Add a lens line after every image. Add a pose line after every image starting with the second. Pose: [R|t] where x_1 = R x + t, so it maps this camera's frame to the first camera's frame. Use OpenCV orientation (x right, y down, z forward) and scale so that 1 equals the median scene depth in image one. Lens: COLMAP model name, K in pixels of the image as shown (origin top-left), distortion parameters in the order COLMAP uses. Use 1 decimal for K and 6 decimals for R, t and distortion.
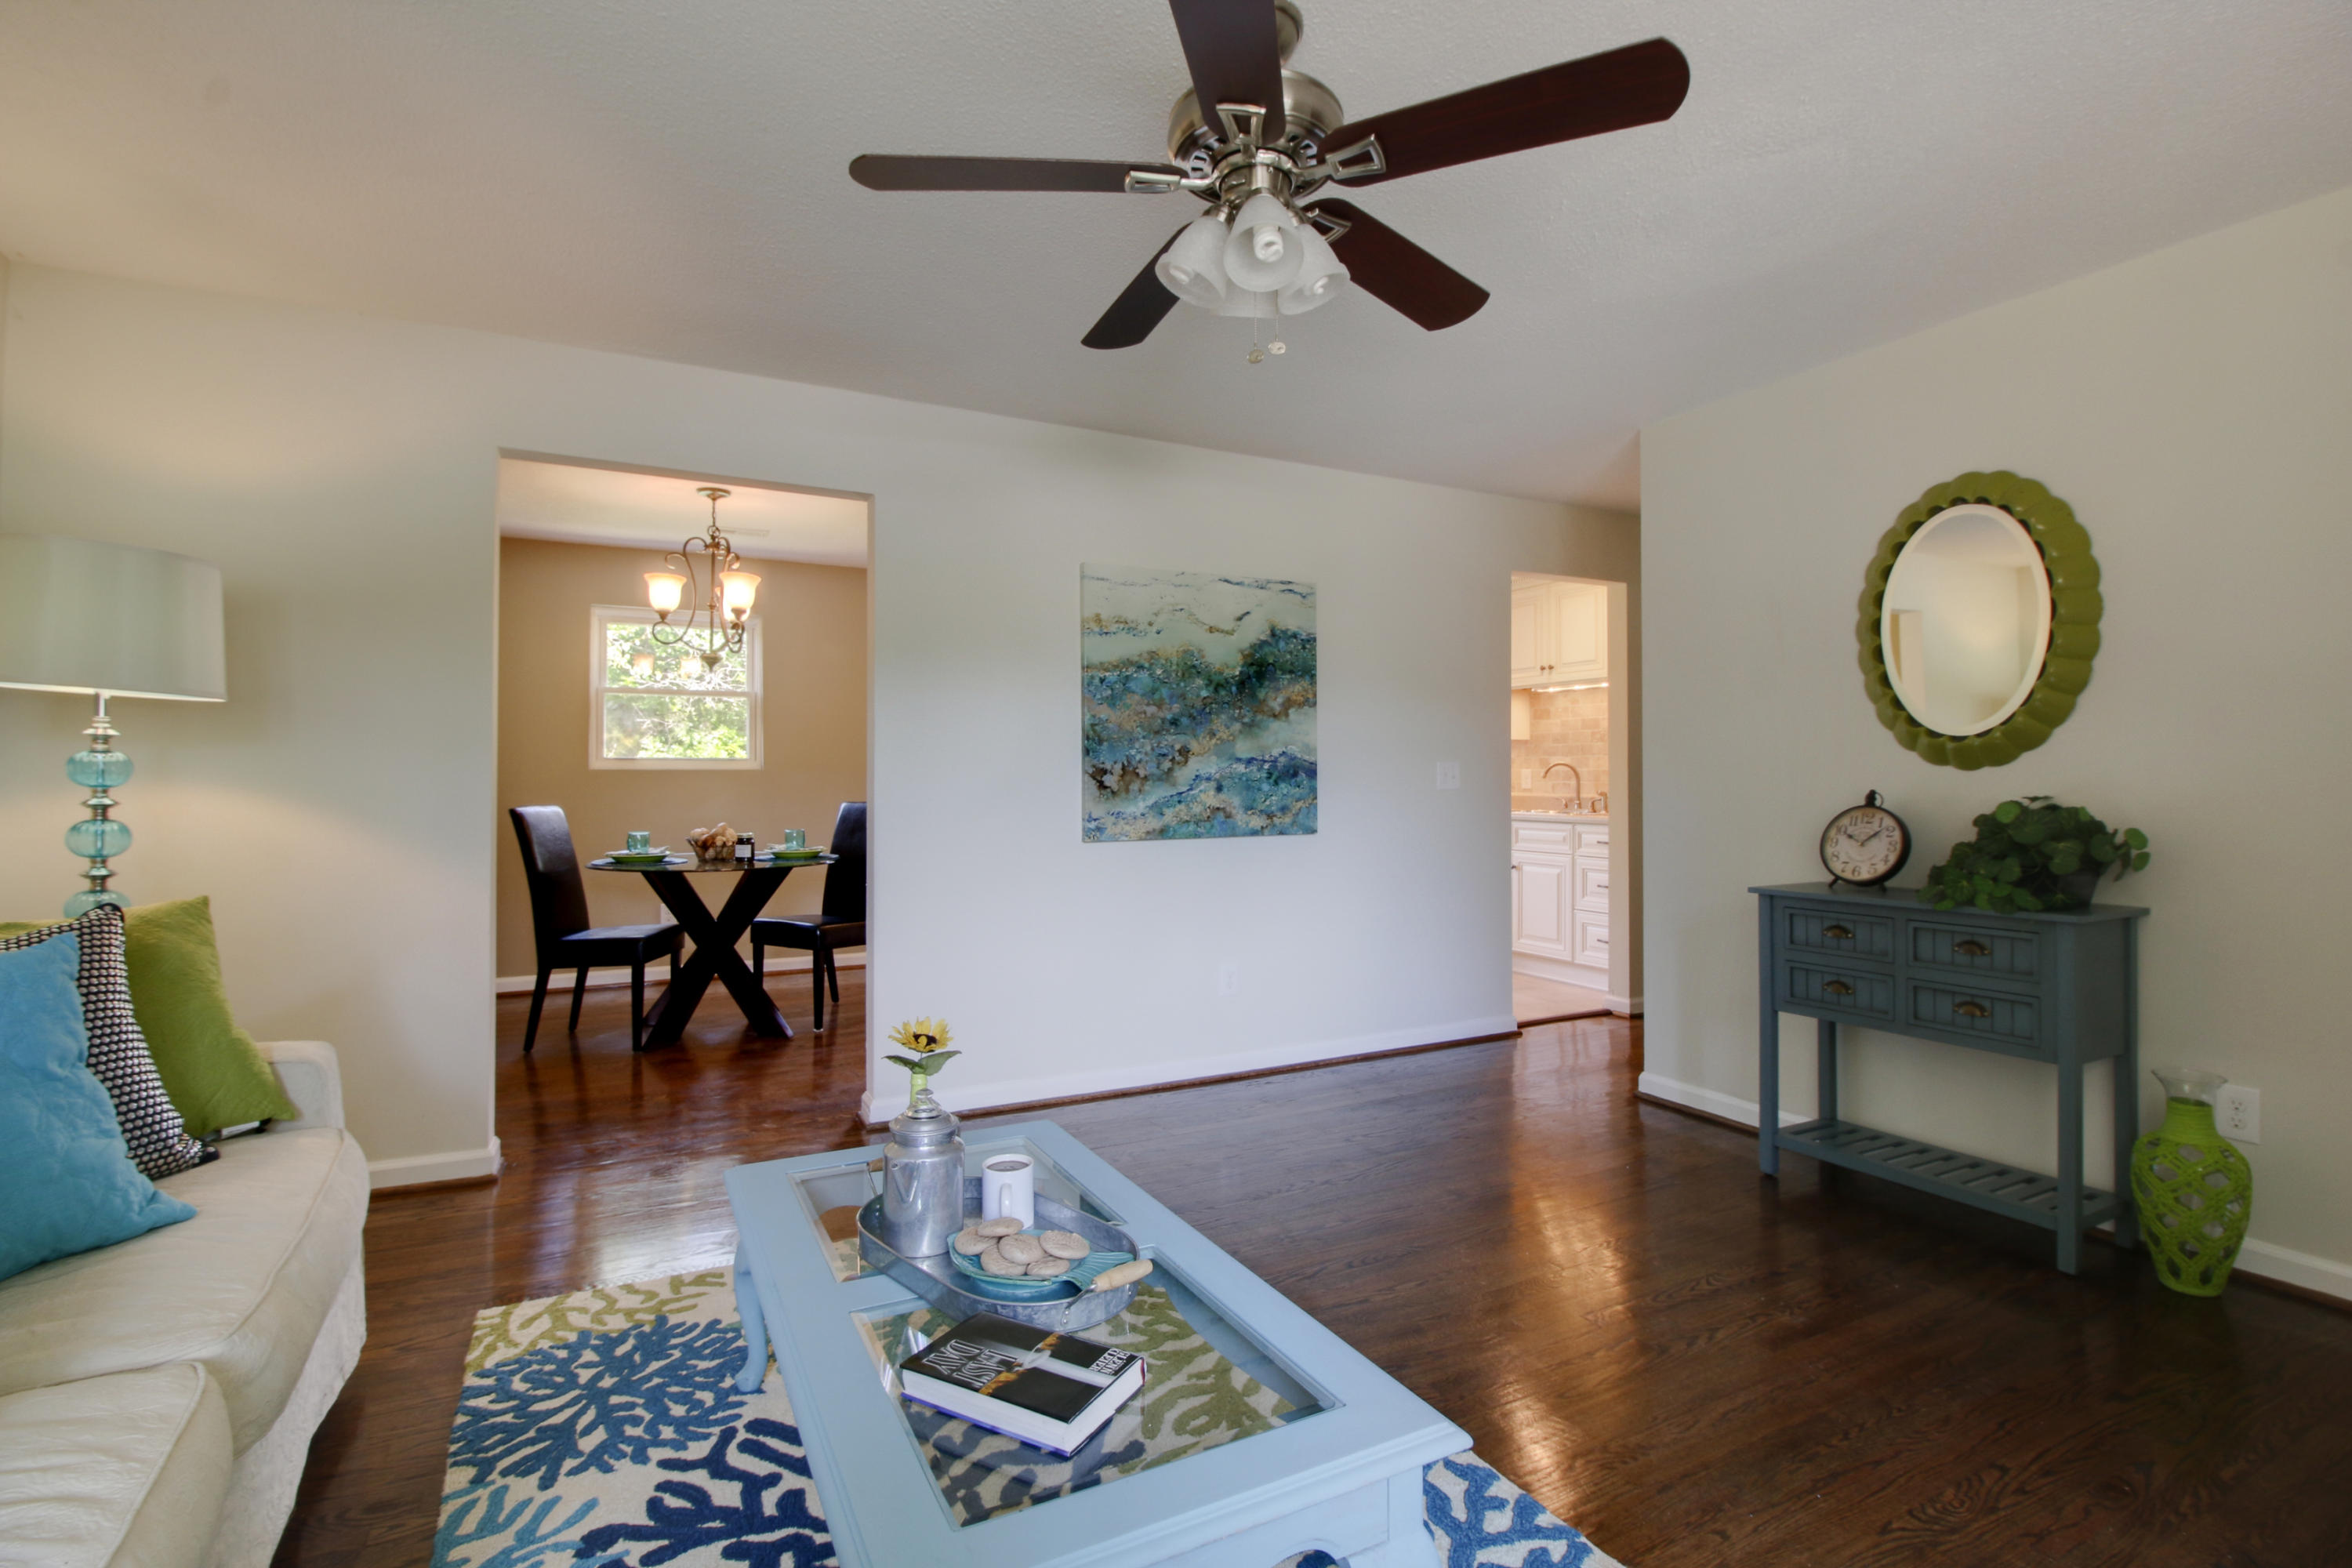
lens RADIAL K [[1076.2, 0, 1176.5], [0, 1076.2, 768.9], [0, 0, 1]] dist [-0.008305, -0.009361]
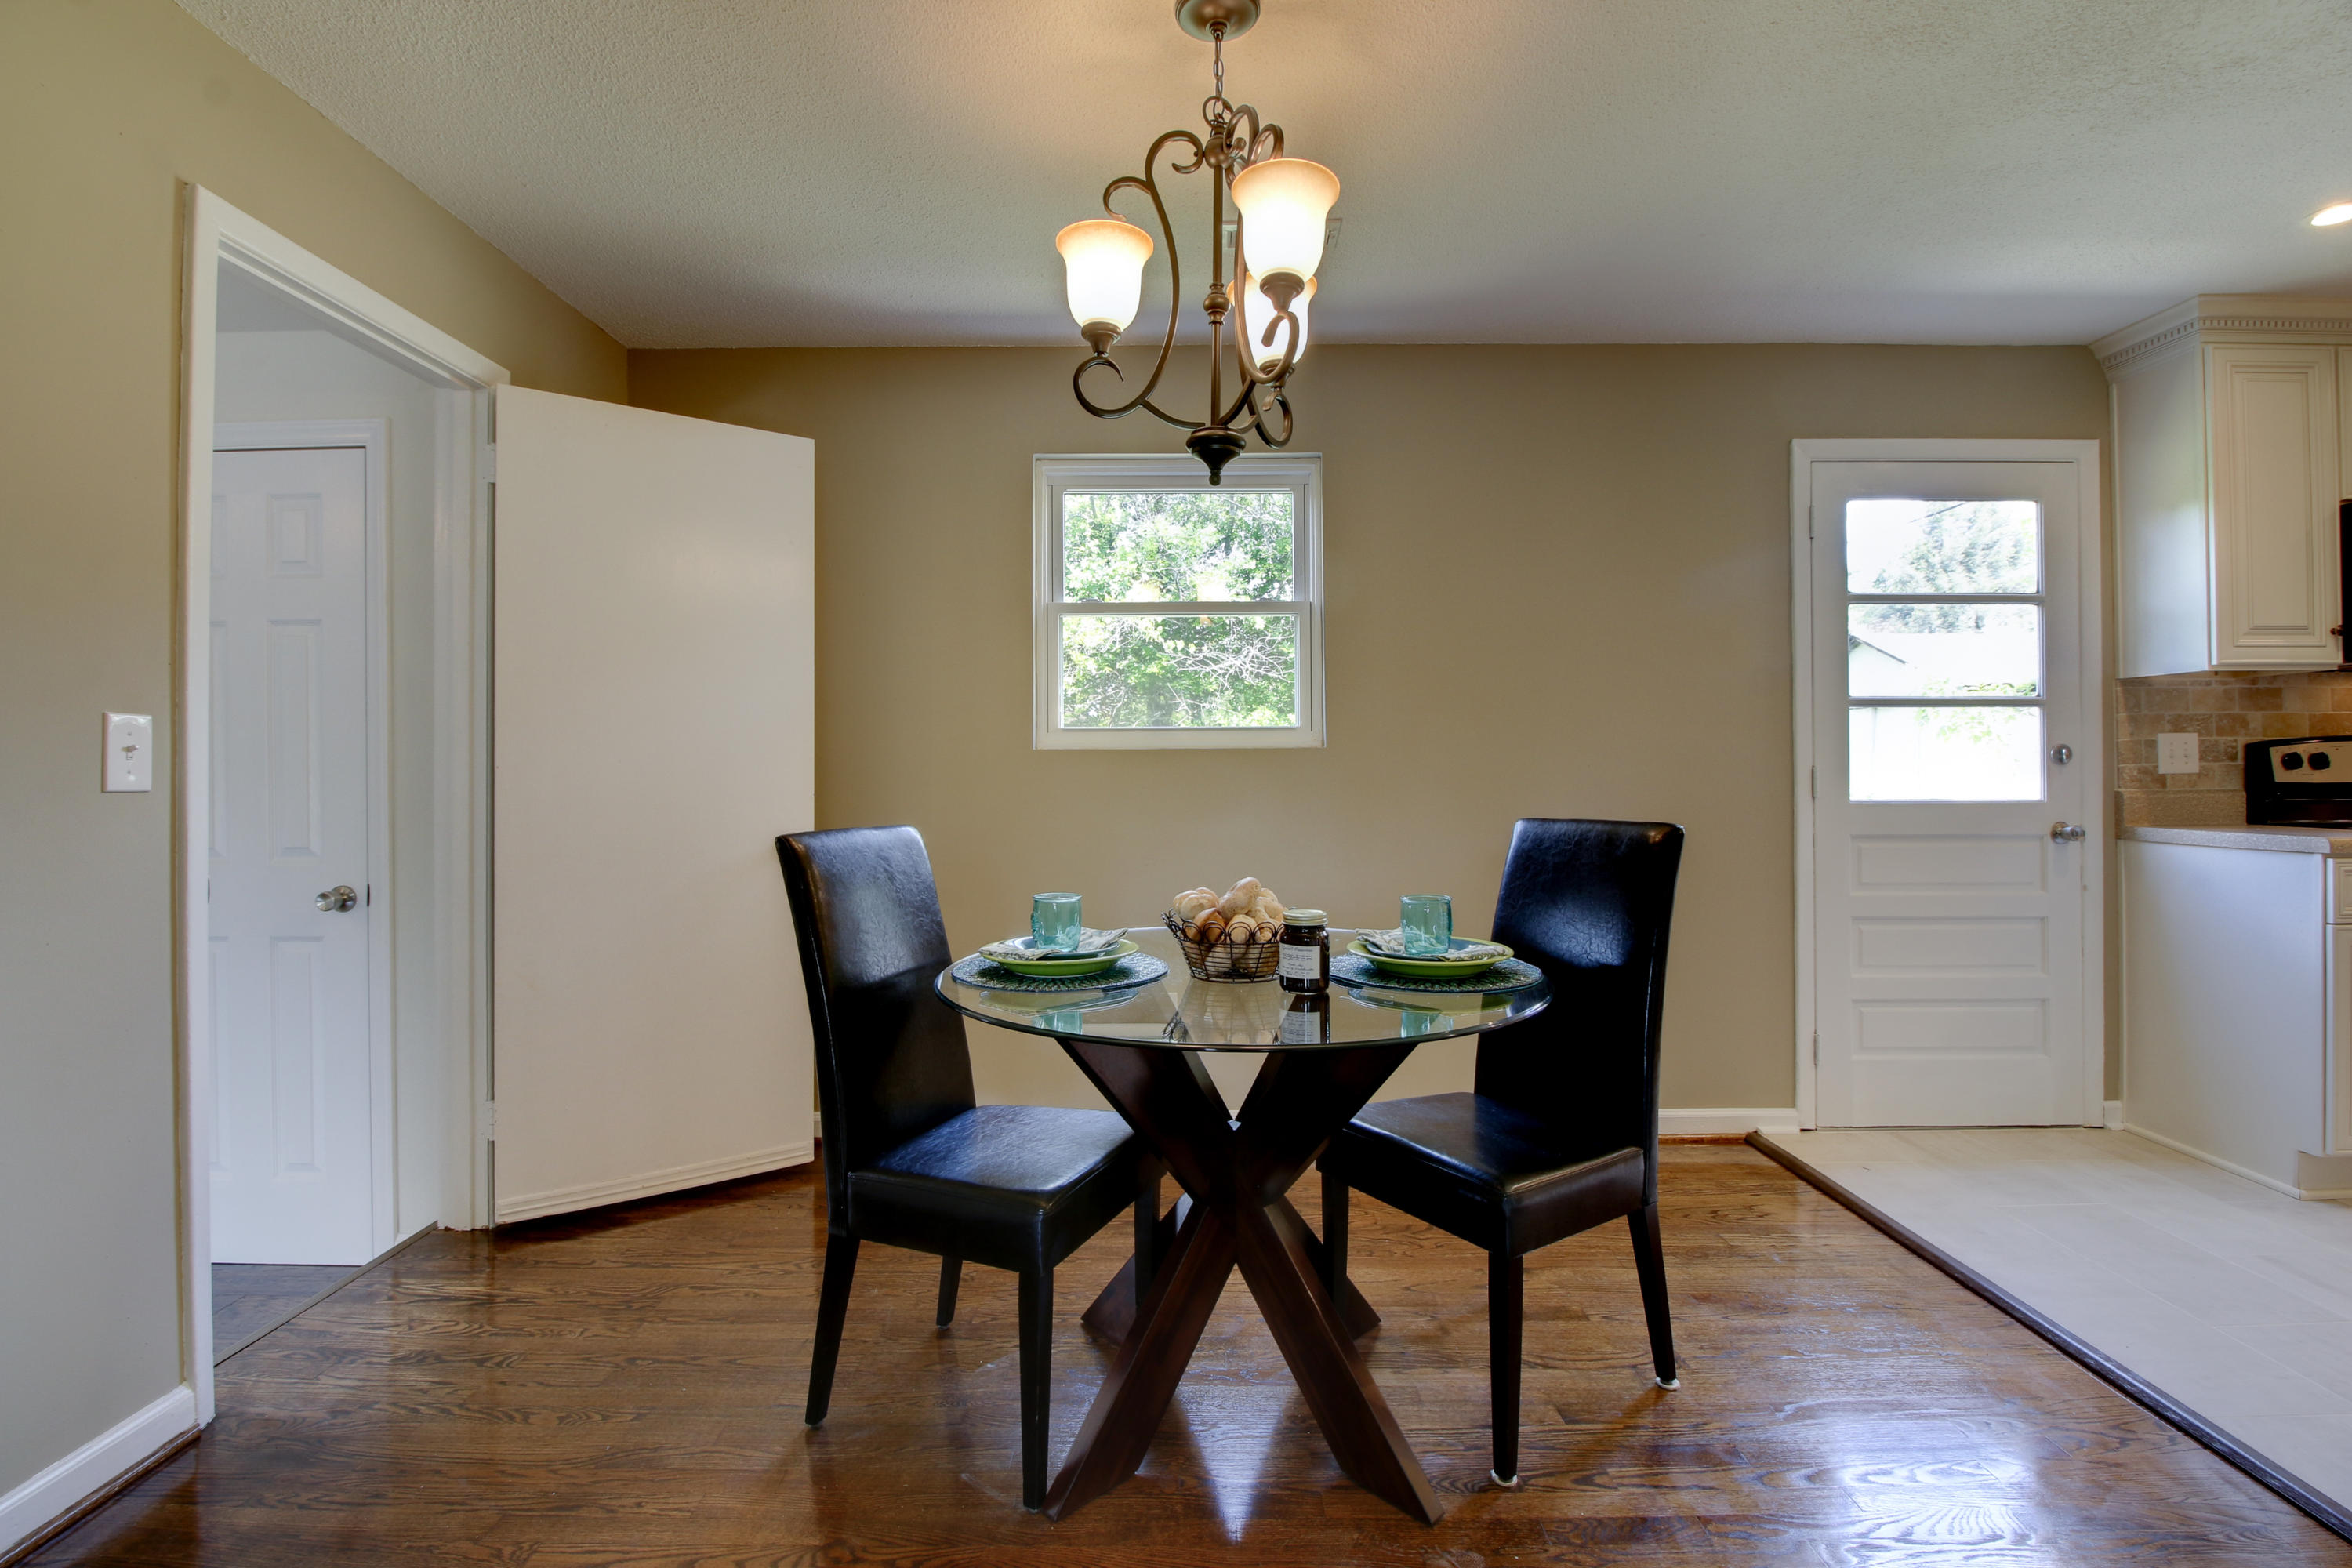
lens RADIAL K [[1076.2, 0, 1176.4], [0, 1076.2, 770.7], [0, 0, 1]] dist [-0.008305, -0.009361]
pose [[0.886339, -0.003497, -0.463023, -0.269283], [0.010017, 0.999882, 0.011624, 0.007149], [0.462928, -0.014941, 0.886270, 0.653373]]
